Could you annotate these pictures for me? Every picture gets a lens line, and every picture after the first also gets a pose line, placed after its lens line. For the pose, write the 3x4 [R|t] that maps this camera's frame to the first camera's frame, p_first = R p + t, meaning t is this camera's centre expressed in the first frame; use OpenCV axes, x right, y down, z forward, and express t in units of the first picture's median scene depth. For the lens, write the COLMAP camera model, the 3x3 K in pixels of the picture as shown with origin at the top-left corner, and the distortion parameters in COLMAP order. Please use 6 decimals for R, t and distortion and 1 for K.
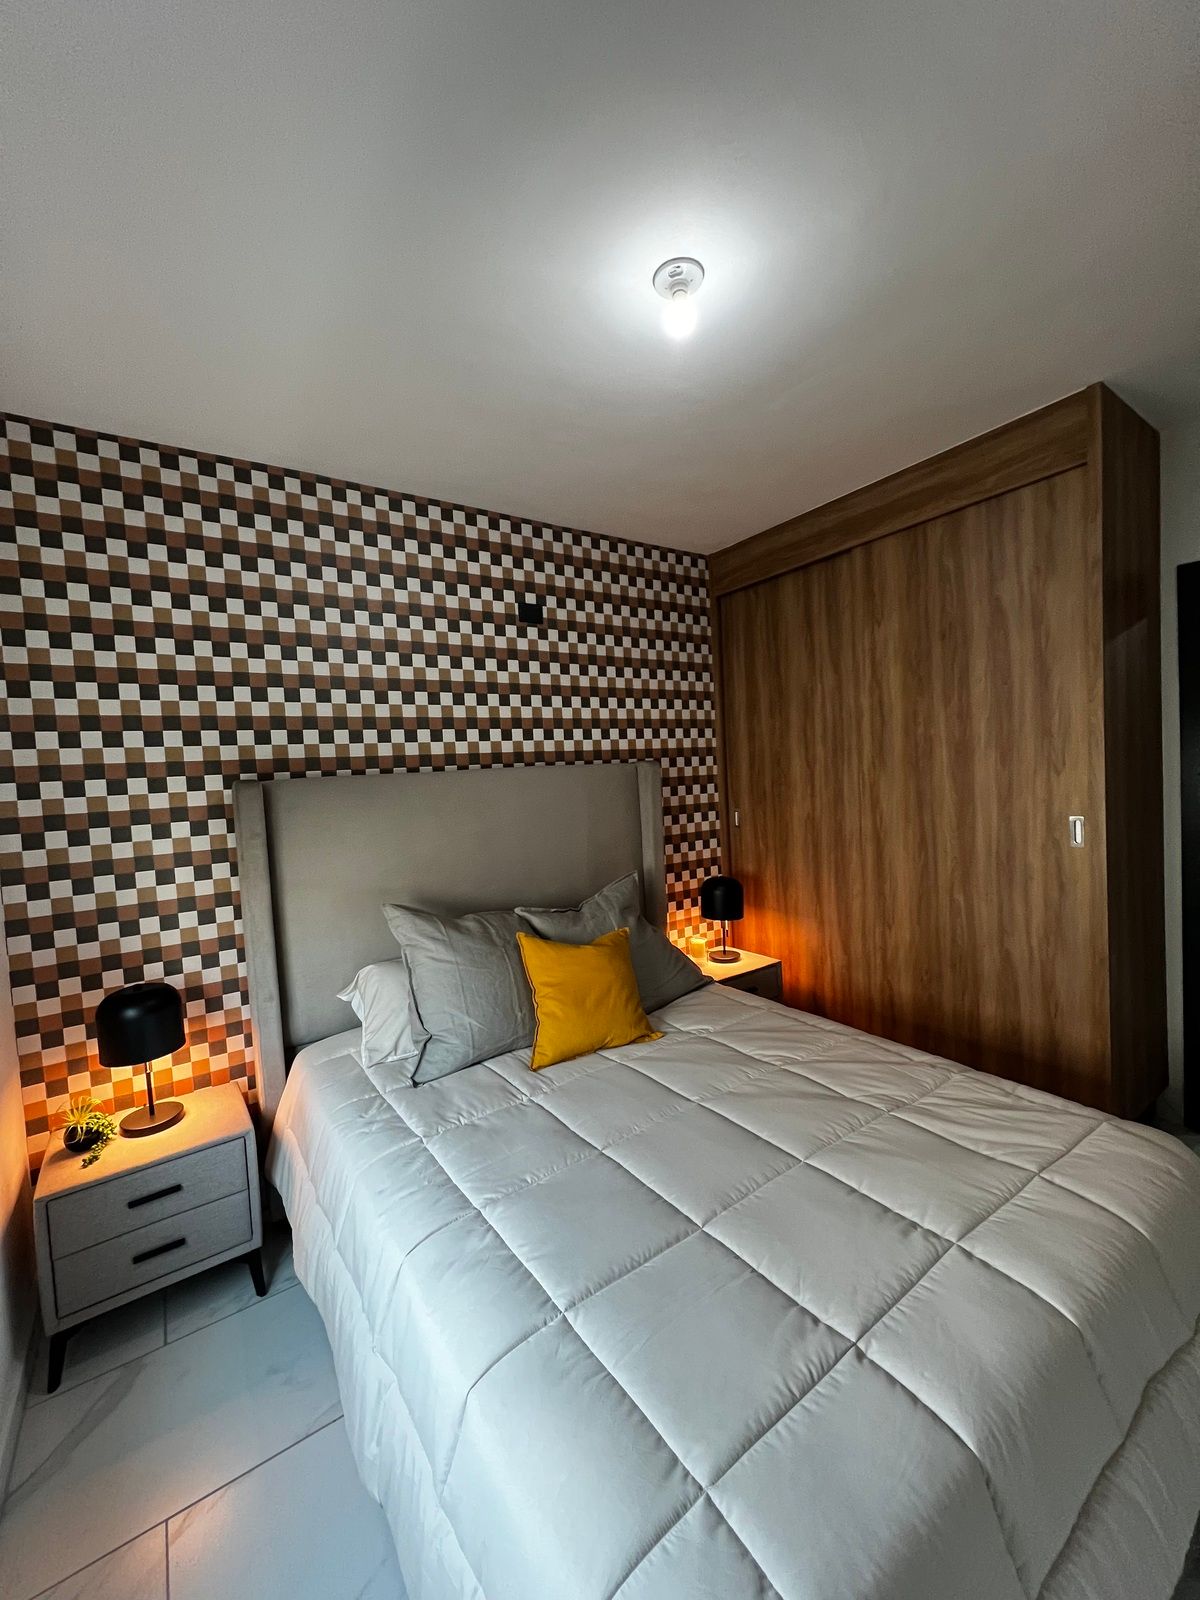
lens RADIAL K [[640.7, 0, 597.5], [0, 640.7, 801.9], [0, 0, 1]] dist [-0.001167, -0.000192]
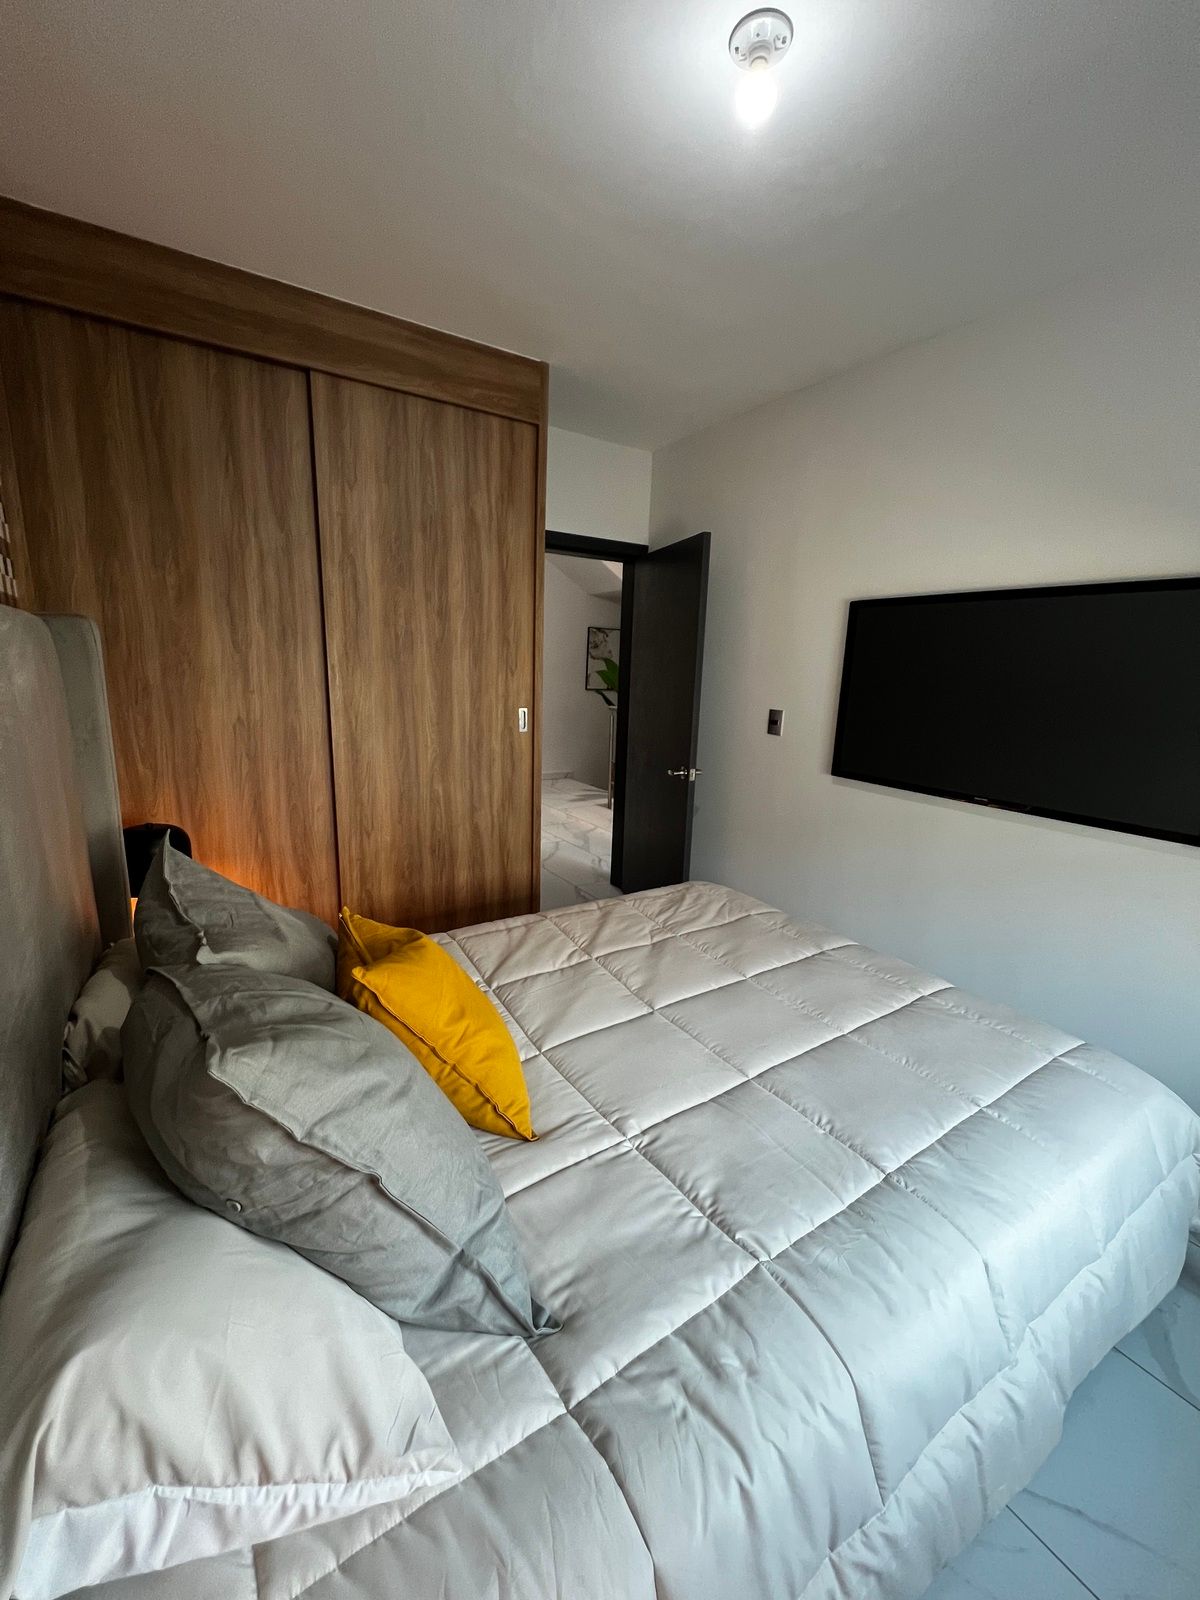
lens RADIAL K [[640.7, 0, 597.5], [0, 640.7, 801.9], [0, 0, 1]] dist [-0.001167, -0.000192]
pose [[0.022242, -0.158161, 0.987163, -0.503911], [0.012838, 0.987371, 0.157905, 0.006044], [-0.999670, 0.009161, 0.023991, 0.716423]]
